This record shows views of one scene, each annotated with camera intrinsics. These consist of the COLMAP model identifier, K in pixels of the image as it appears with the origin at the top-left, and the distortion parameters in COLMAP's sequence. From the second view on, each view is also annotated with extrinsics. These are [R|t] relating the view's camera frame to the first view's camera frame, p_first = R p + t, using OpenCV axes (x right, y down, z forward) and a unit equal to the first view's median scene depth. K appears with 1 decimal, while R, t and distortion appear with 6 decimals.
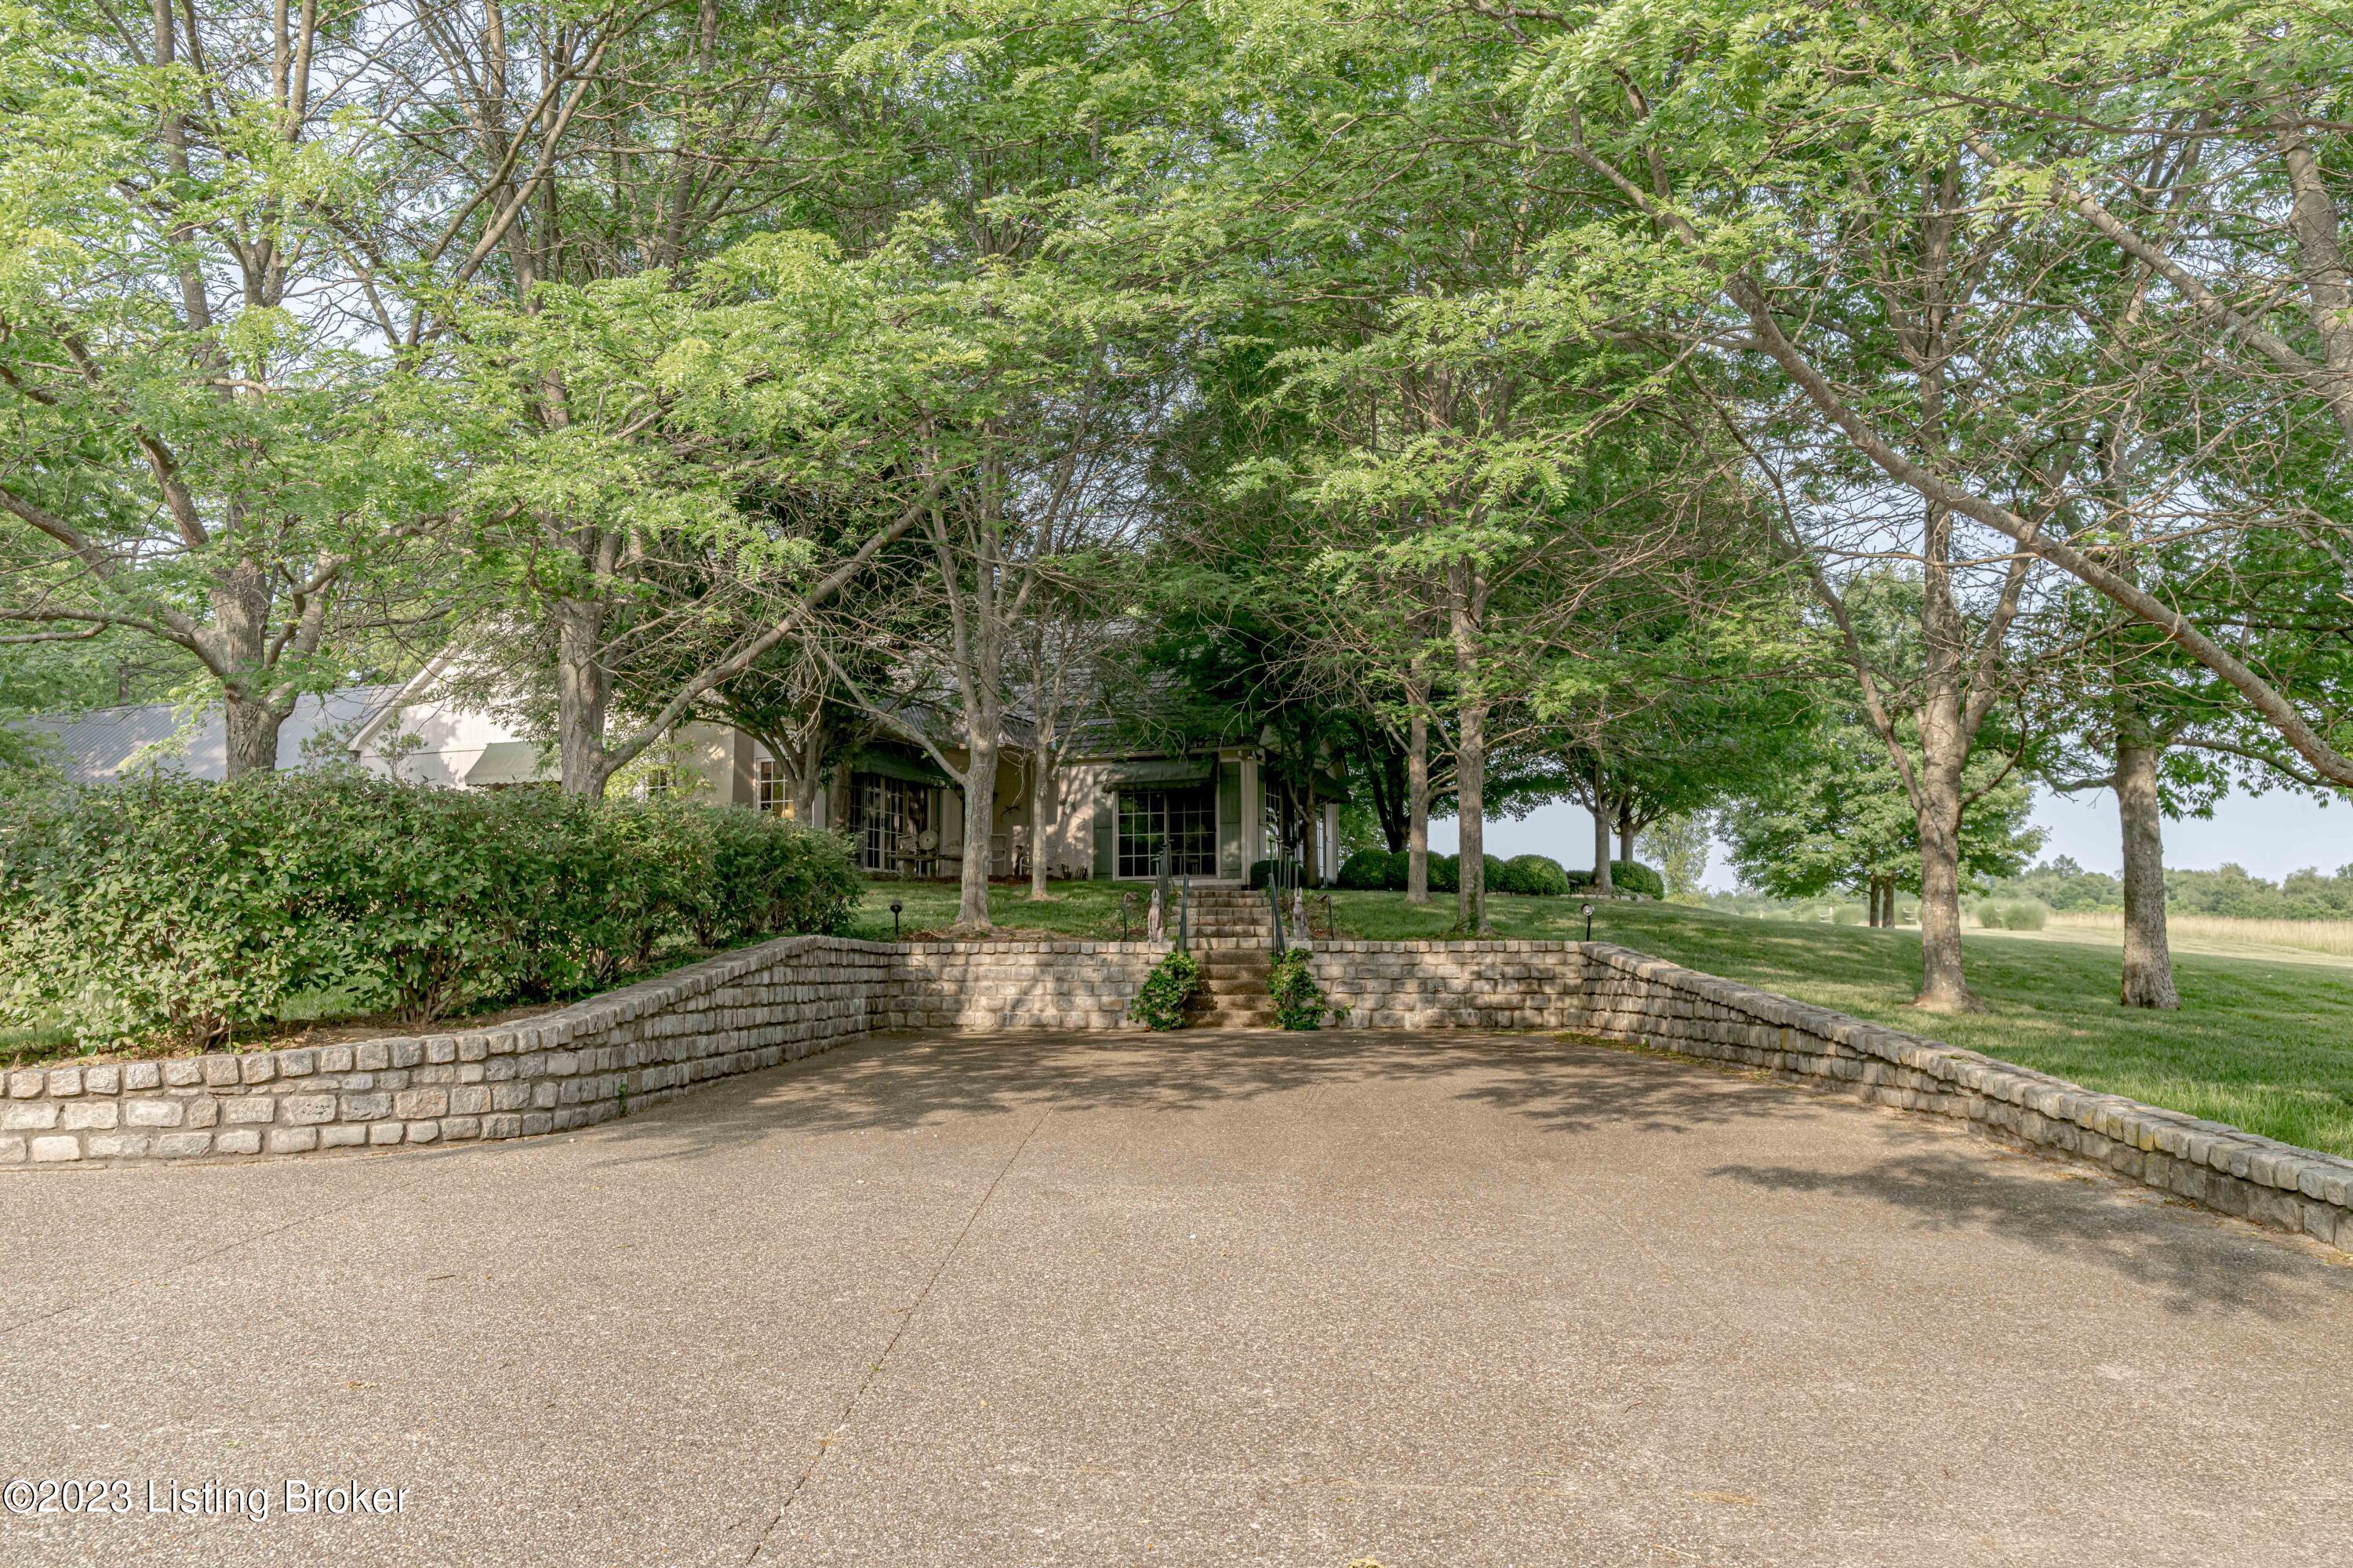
lens RADIAL K [[1841.0, 0, 1176.5], [0, 1841.0, 784.0], [0, 0, 1]] dist [0.003684, 0.004498]
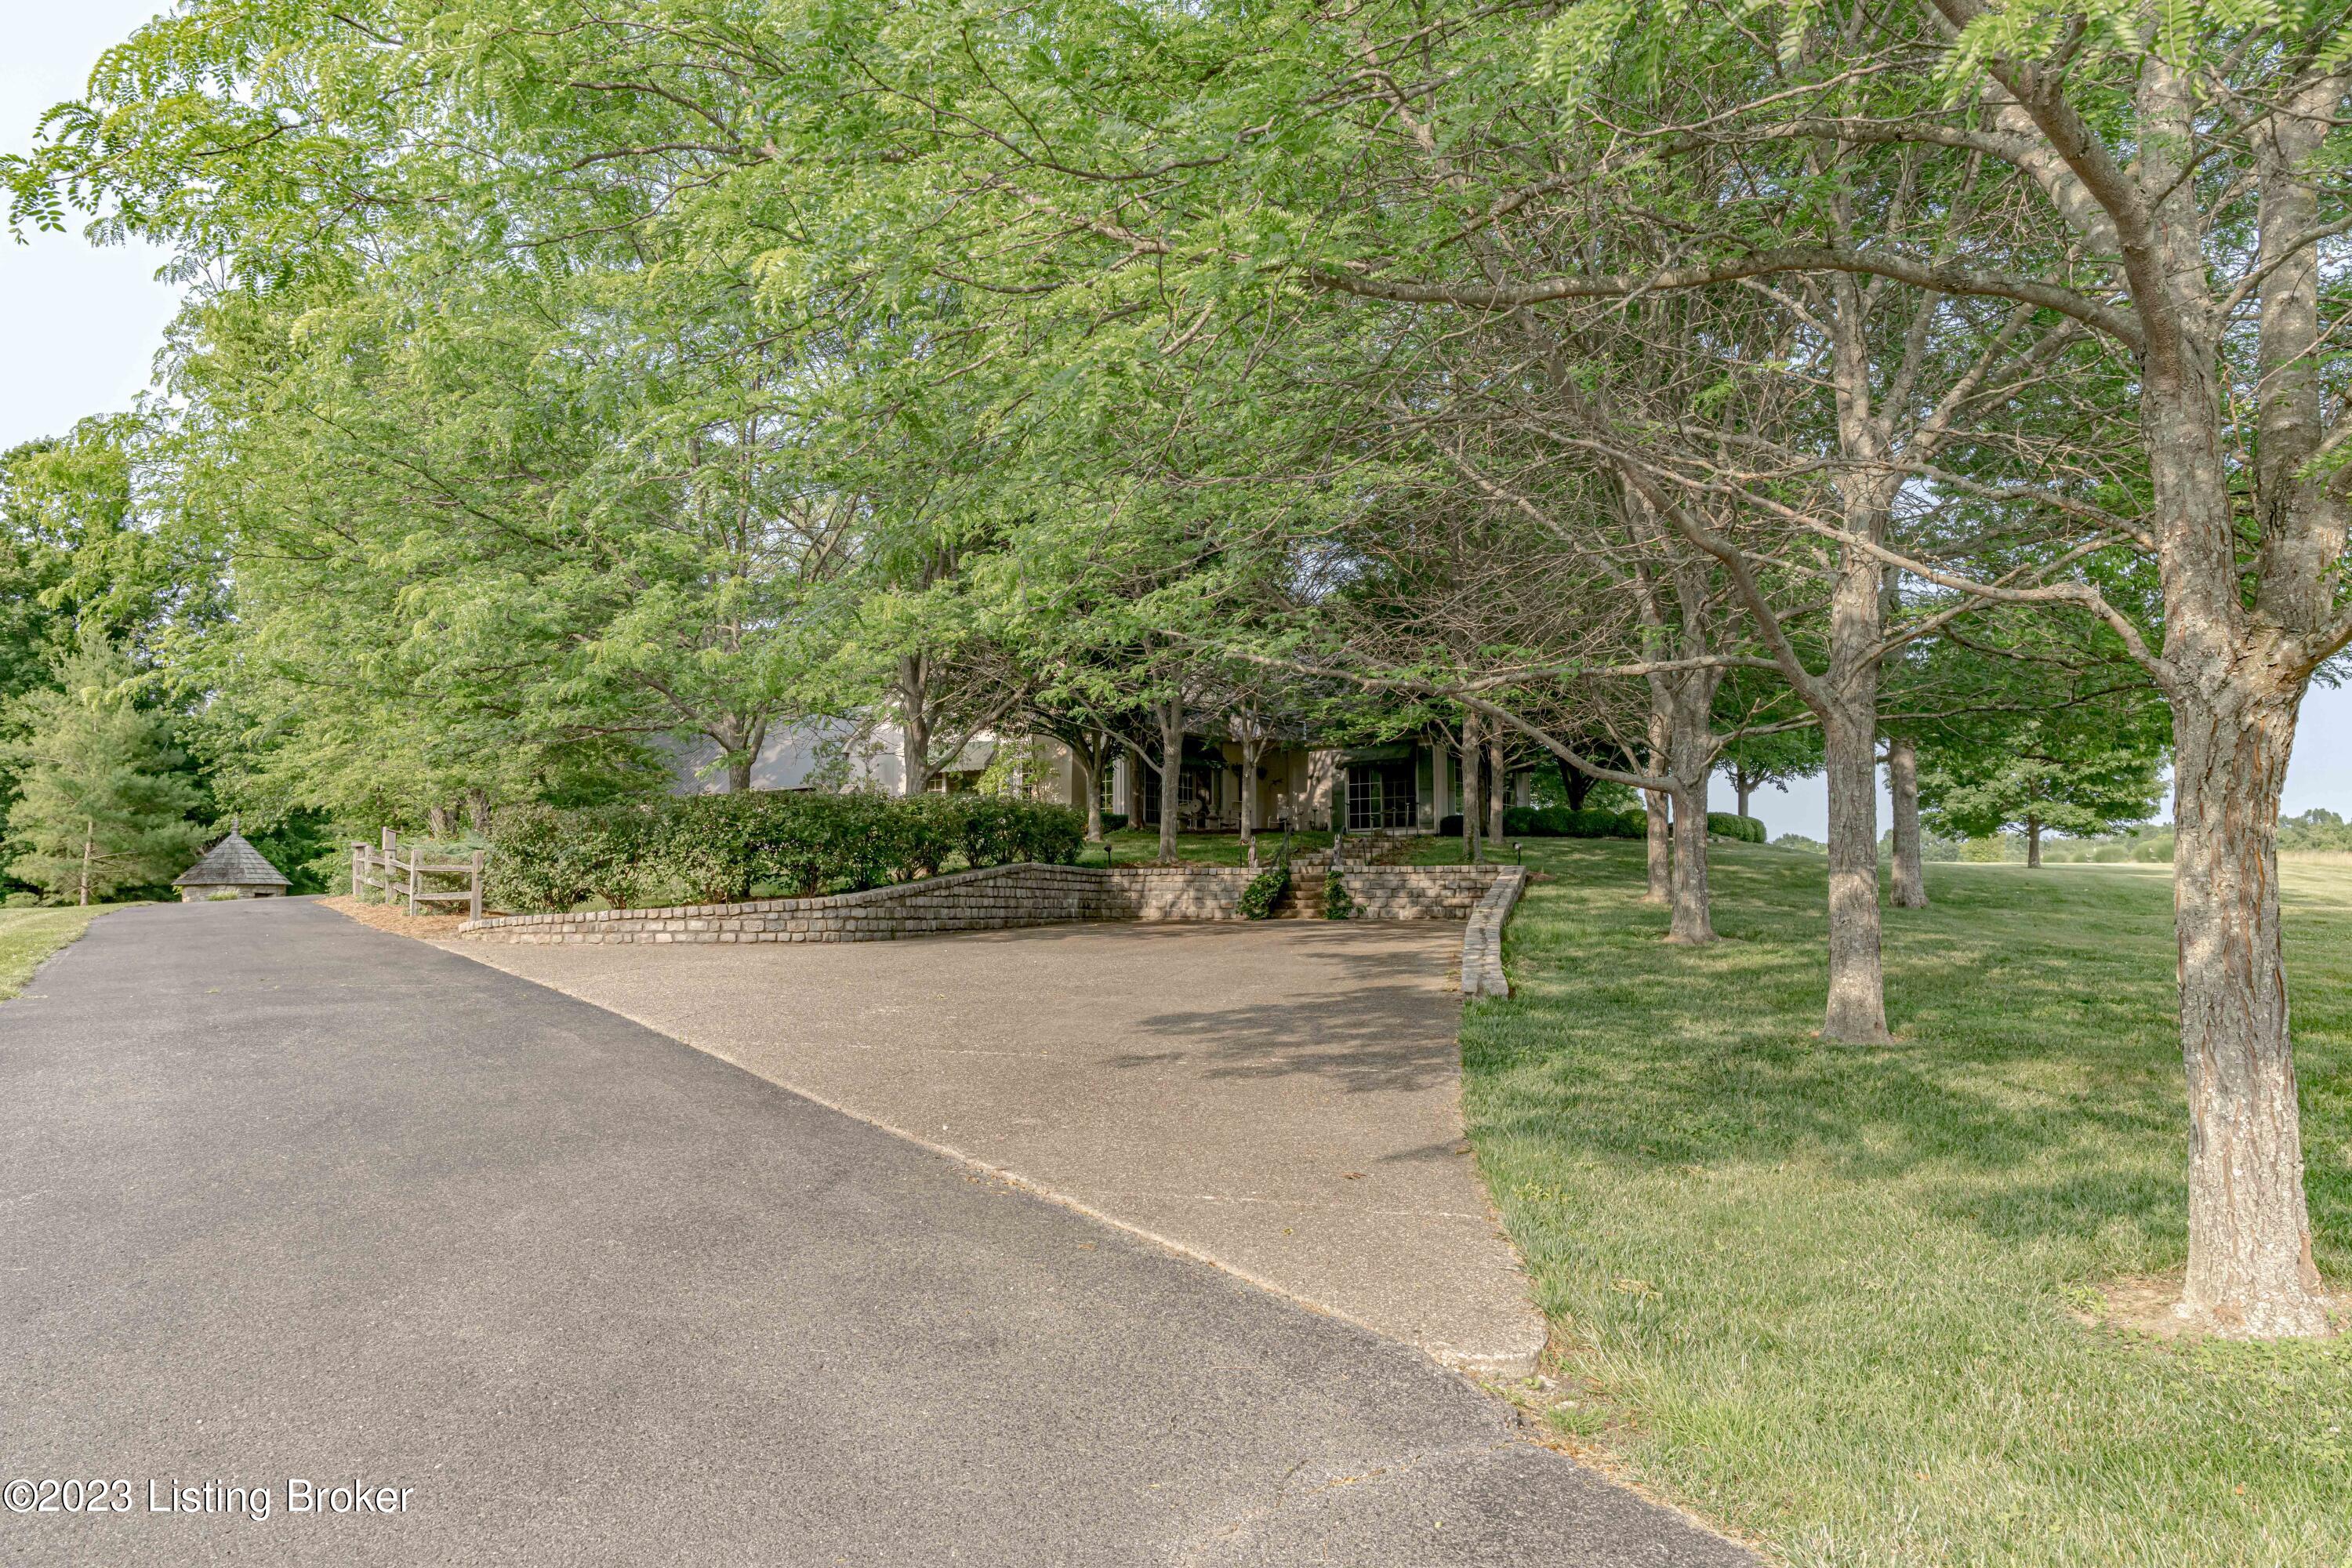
lens RADIAL K [[1560.7, 0, 1176.0], [0, 1560.7, 784.0], [0, 0, 1]] dist [-0.001286, -0.000382]
pose [[0.971638, -0.018334, -0.235763, 0.259543], [0.023136, 0.999577, 0.017617, -0.017918], [0.235340, -0.022572, 0.971651, -0.405188]]
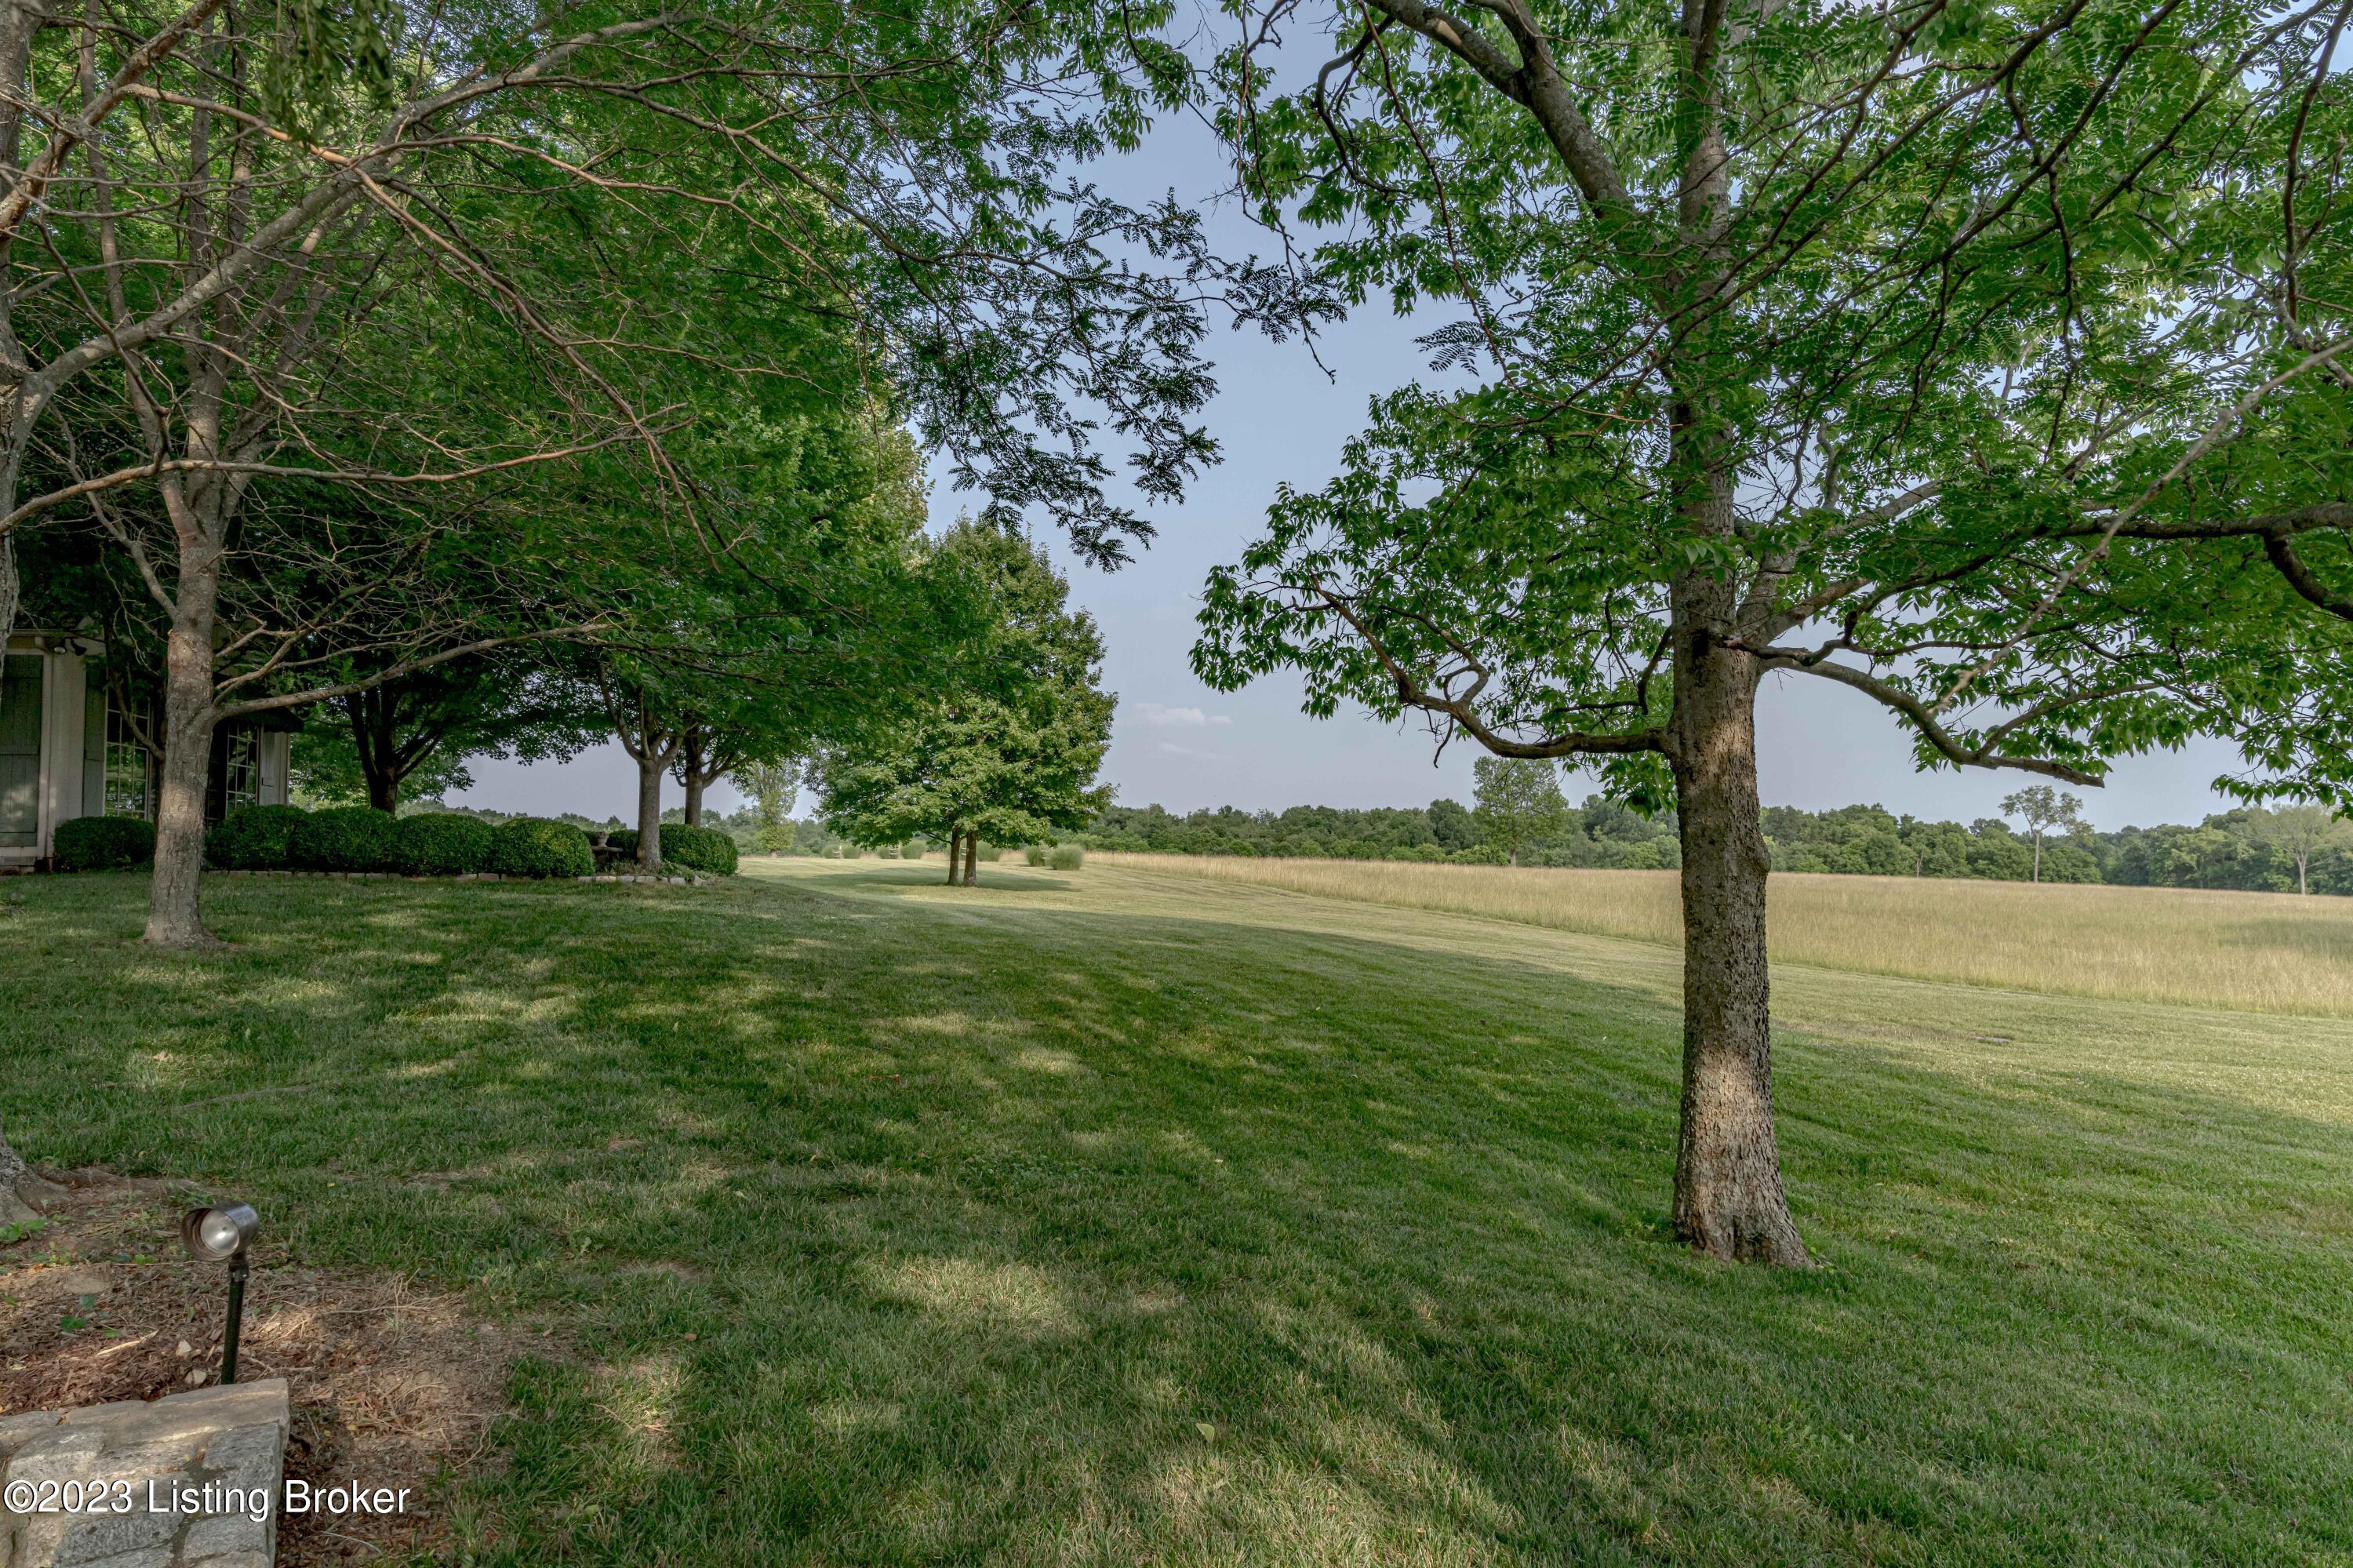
lens RADIAL K [[1471.5, 0, 1176.5], [0, 1471.5, 784.0], [0, 0, 1]] dist [-0.000866, -0.000367]
pose [[0.861105, 0.024049, 0.507858, 0.233625], [-0.041604, 0.998864, 0.023242, 0.007258], [-0.506722, -0.041143, 0.861127, 0.803530]]
